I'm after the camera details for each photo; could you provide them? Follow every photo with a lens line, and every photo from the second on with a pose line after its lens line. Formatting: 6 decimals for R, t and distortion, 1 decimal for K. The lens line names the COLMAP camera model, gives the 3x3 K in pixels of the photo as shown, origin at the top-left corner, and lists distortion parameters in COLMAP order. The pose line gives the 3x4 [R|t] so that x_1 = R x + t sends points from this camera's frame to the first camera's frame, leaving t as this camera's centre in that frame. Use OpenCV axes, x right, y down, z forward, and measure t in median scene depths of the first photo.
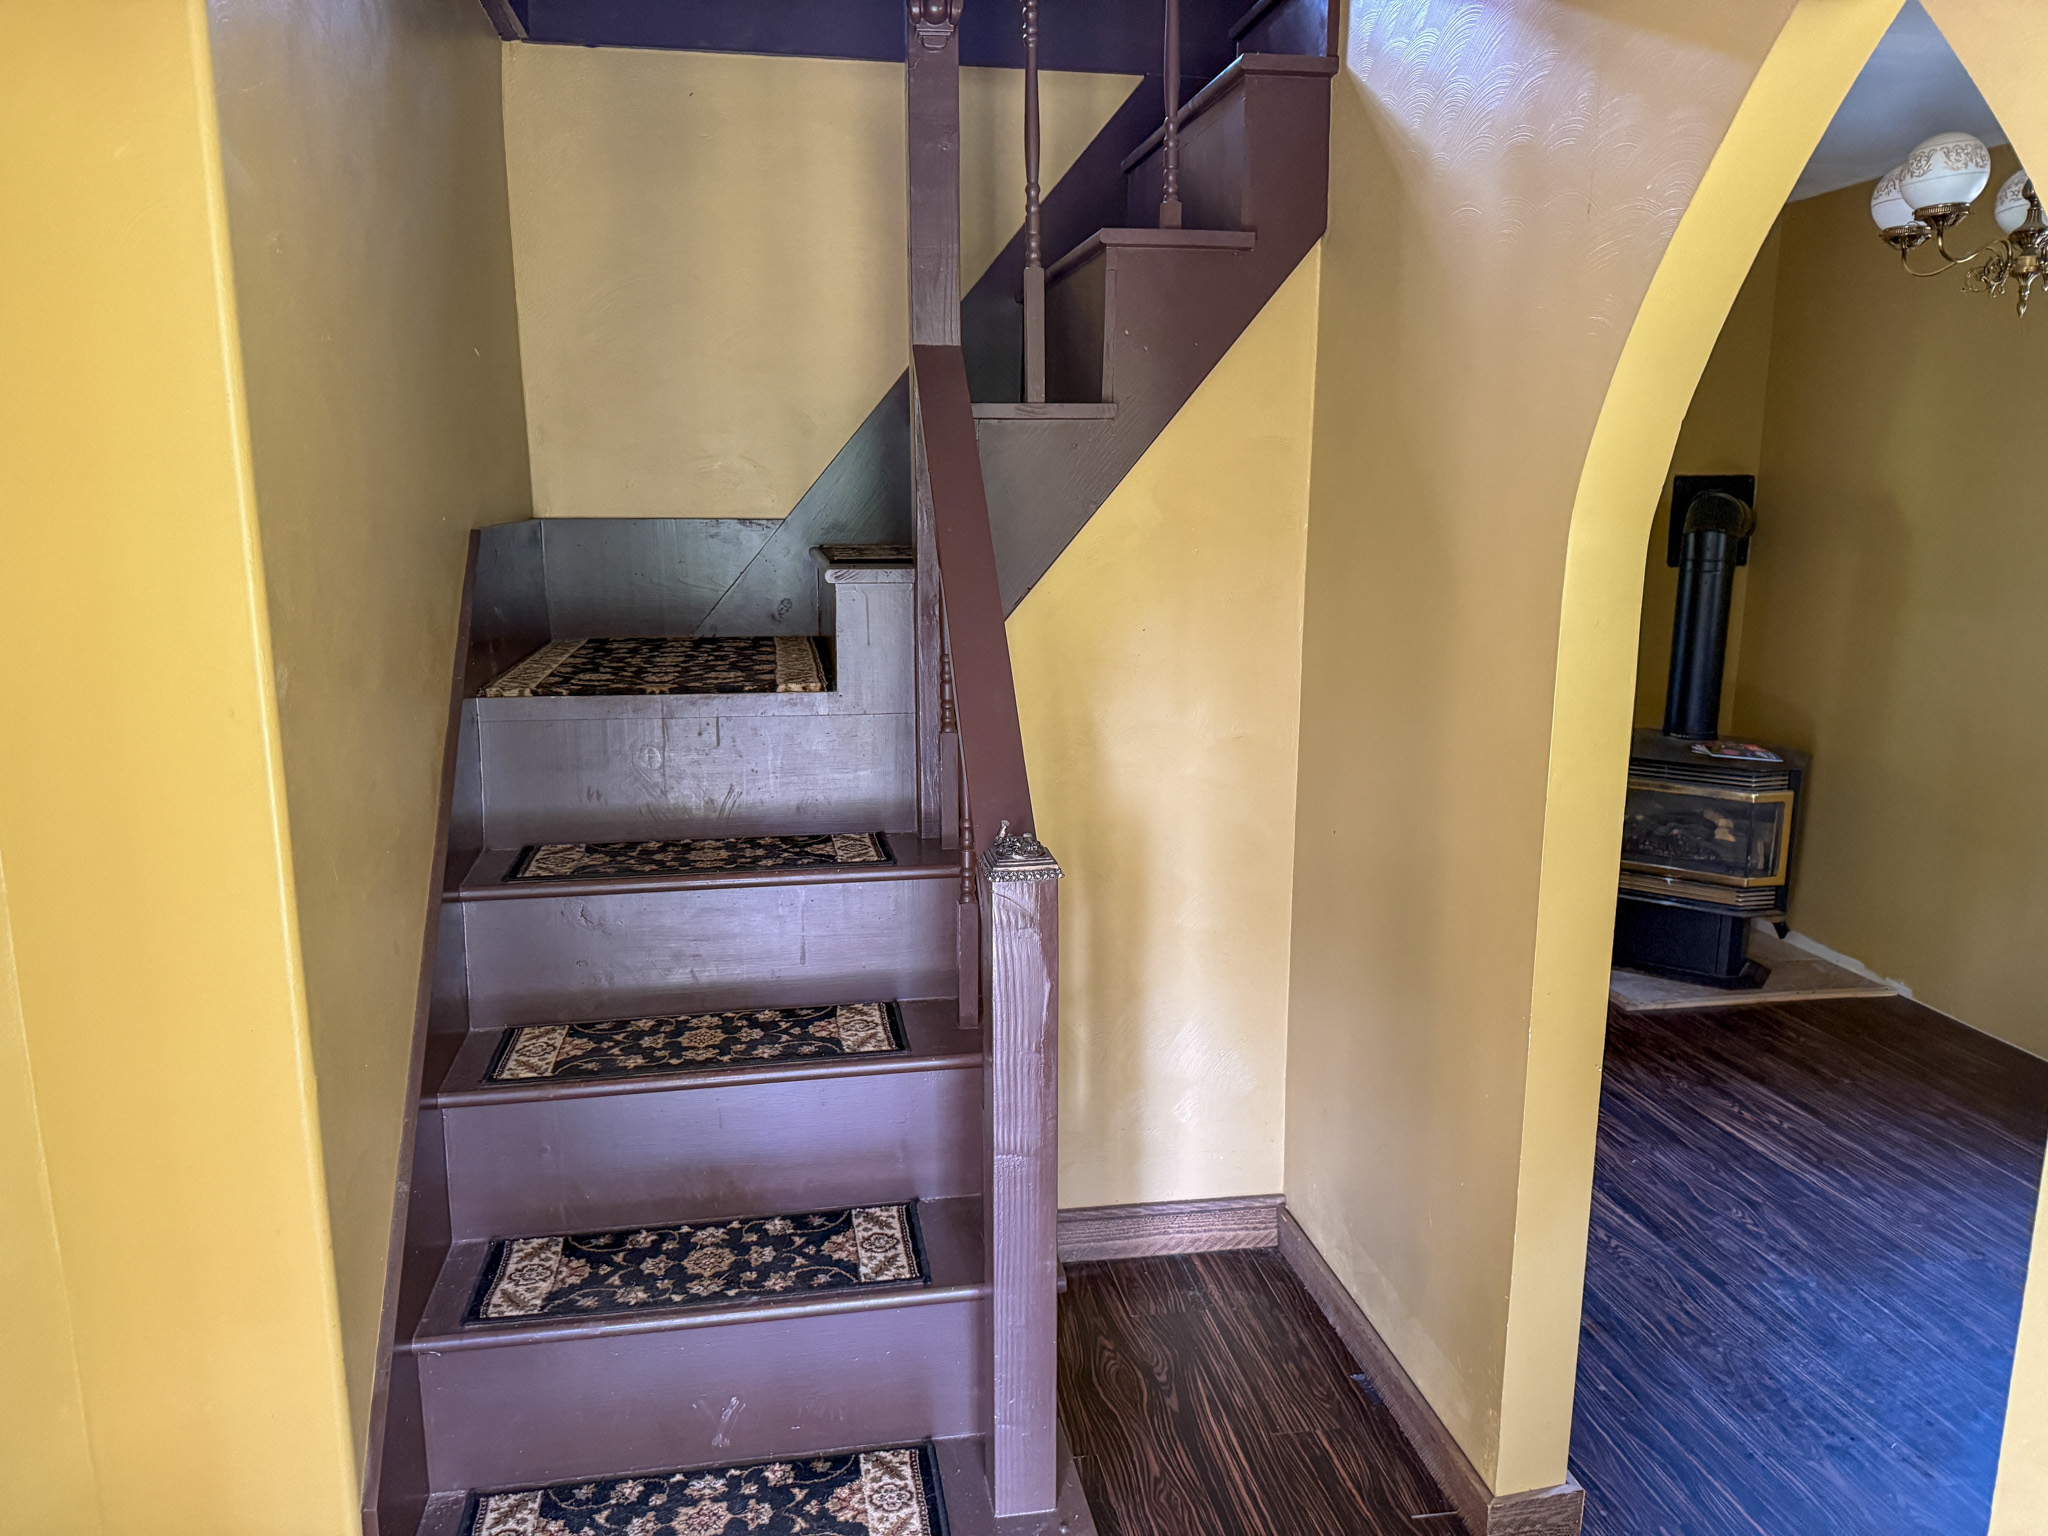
lens RADIAL K [[1454.0, 0, 1021.3], [0, 1454.0, 766.4], [0, 0, 1]] dist [-0.008435, -0.001623]
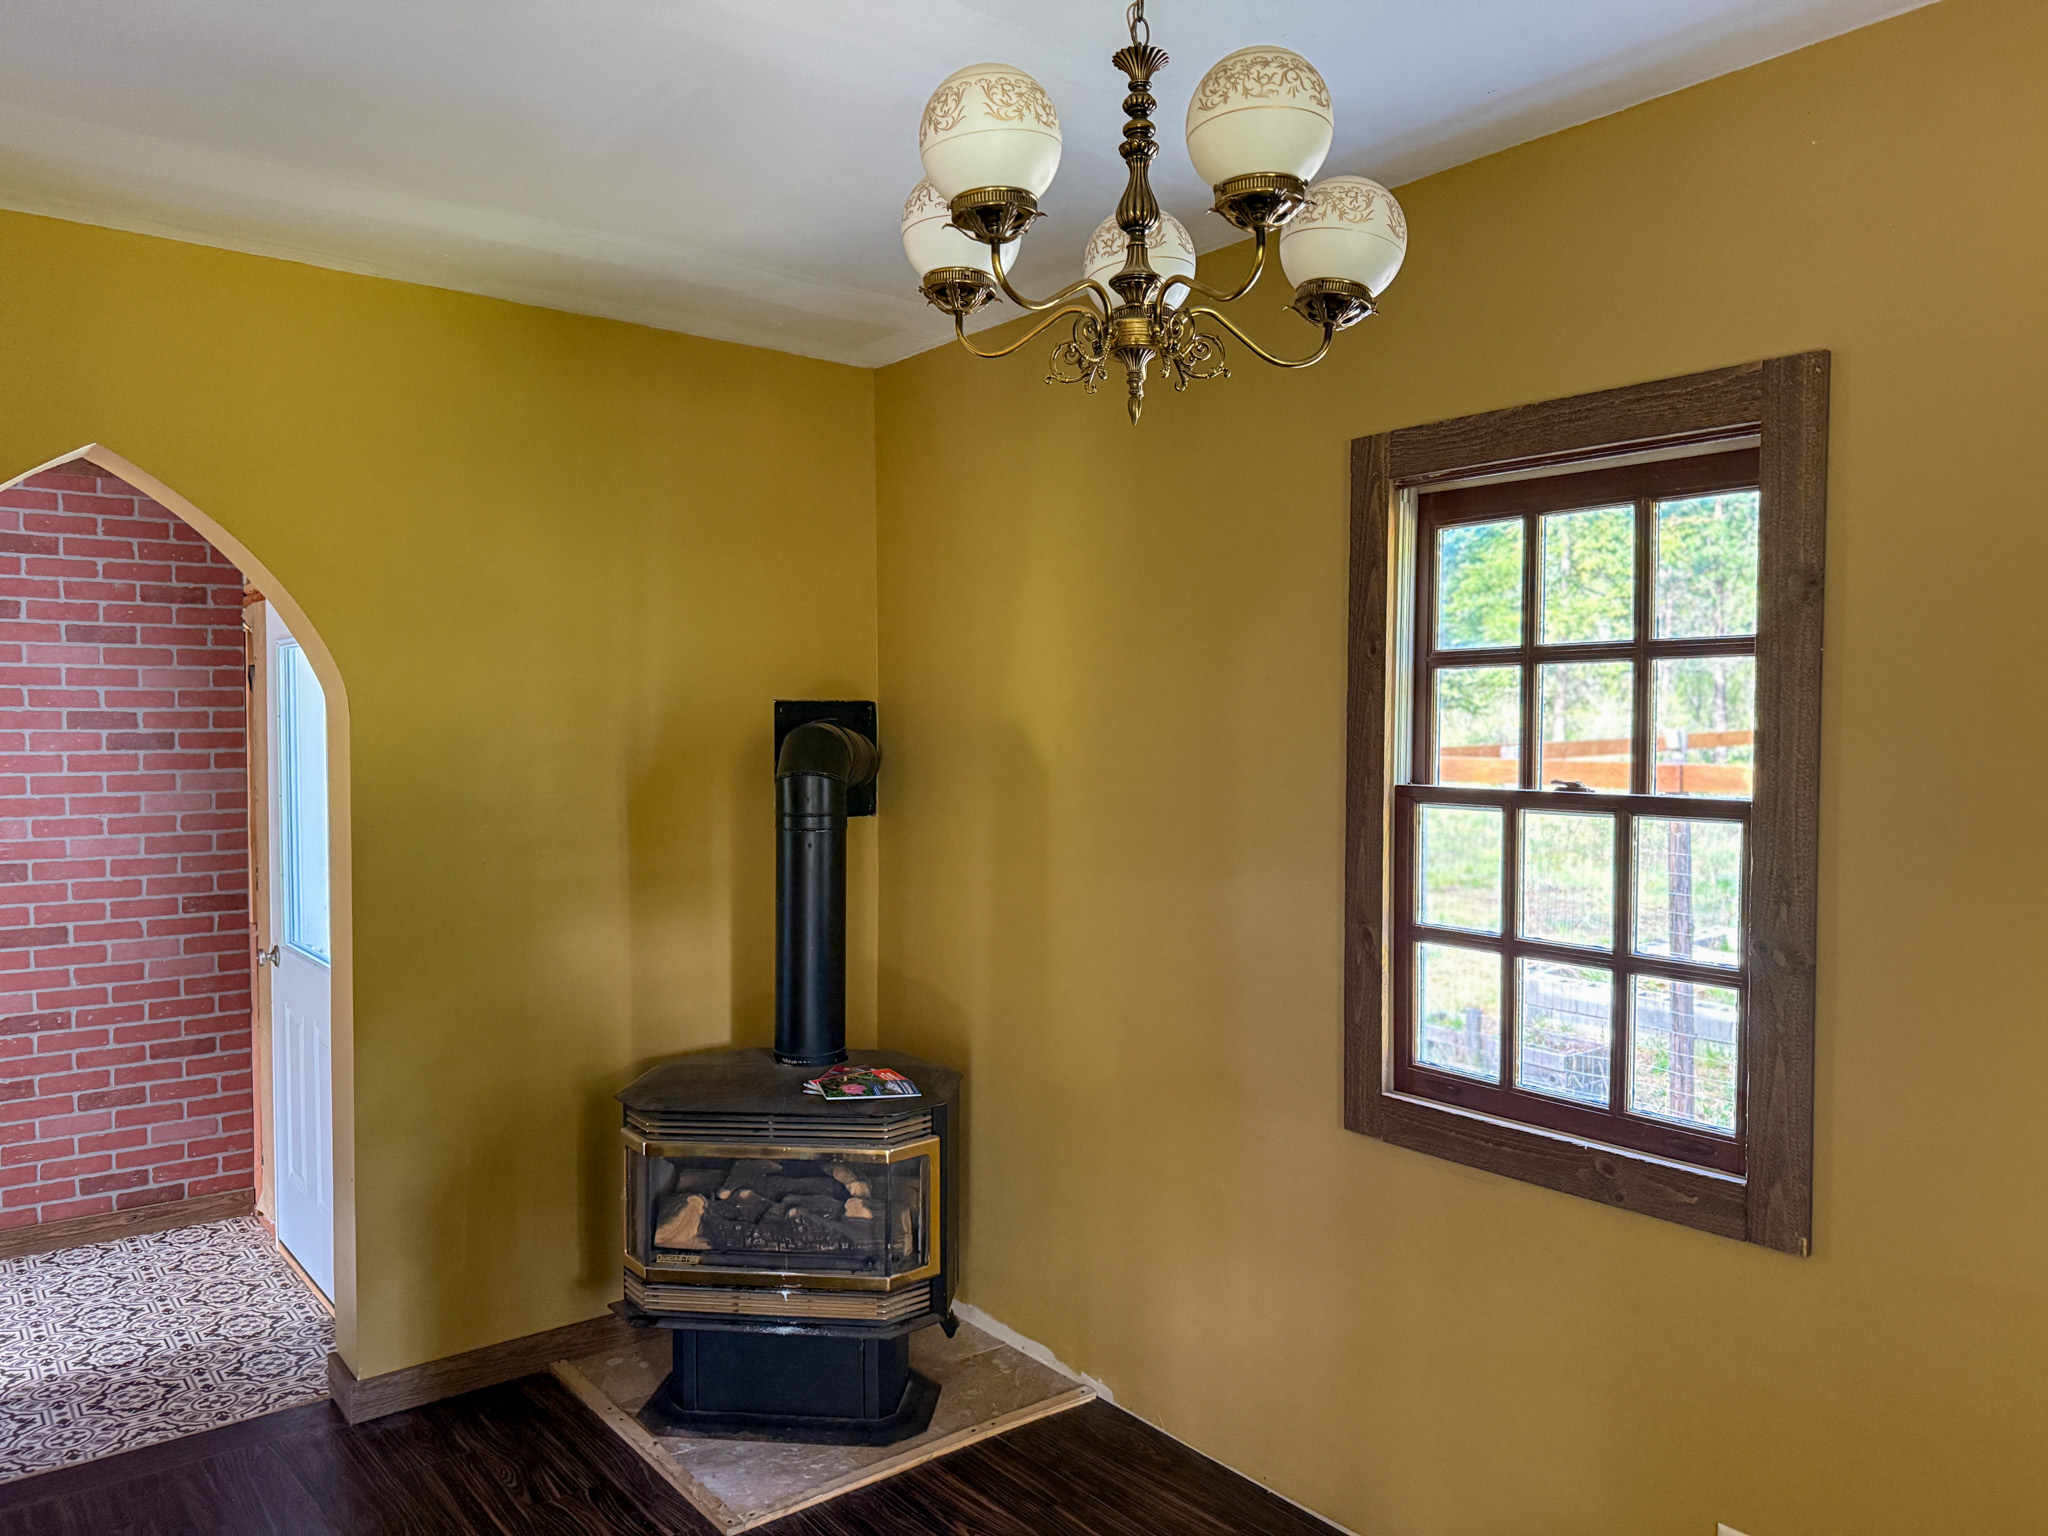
lens RADIAL K [[1454.0, 0, 1024.0], [0, 1454.0, 768.6], [0, 0, 1]] dist [-0.008435, -0.001623]
pose [[0.873369, -0.024086, 0.486464, 0.223953], [0.101496, 0.985850, -0.133408, -0.059708], [-0.476367, 0.165889, 0.863455, 0.332763]]
